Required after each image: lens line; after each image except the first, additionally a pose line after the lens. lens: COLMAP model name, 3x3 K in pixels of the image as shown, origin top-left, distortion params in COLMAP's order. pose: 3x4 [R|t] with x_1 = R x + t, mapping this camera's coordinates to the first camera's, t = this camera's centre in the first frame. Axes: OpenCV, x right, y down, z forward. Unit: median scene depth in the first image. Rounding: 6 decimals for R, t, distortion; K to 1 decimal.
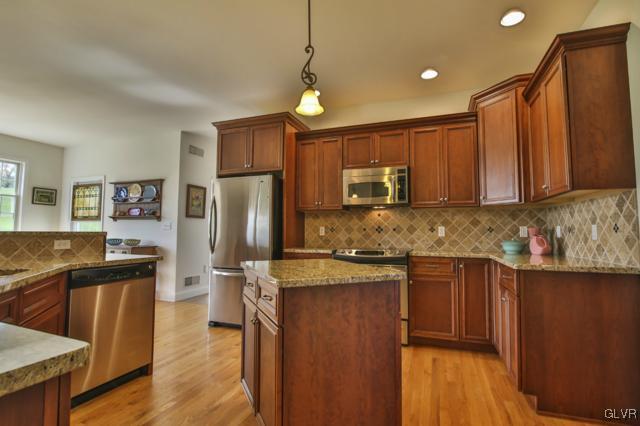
lens RADIAL K [[308.1, 0, 322.6], [0, 308.1, 213.6], [0, 0, 1]] dist [-0.021745, -0.000624]
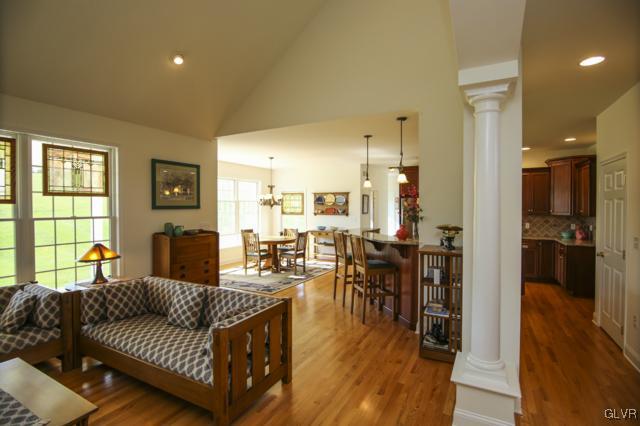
lens RADIAL K [[308.1, 0, 318.2], [0, 308.1, 211.3], [0, 0, 1]] dist [-0.021745, -0.000624]
pose [[0.988794, -0.002775, -0.149258, -0.624155], [0.013412, 0.997435, 0.070309, -0.184779], [0.148680, -0.071524, 0.986295, -1.075820]]
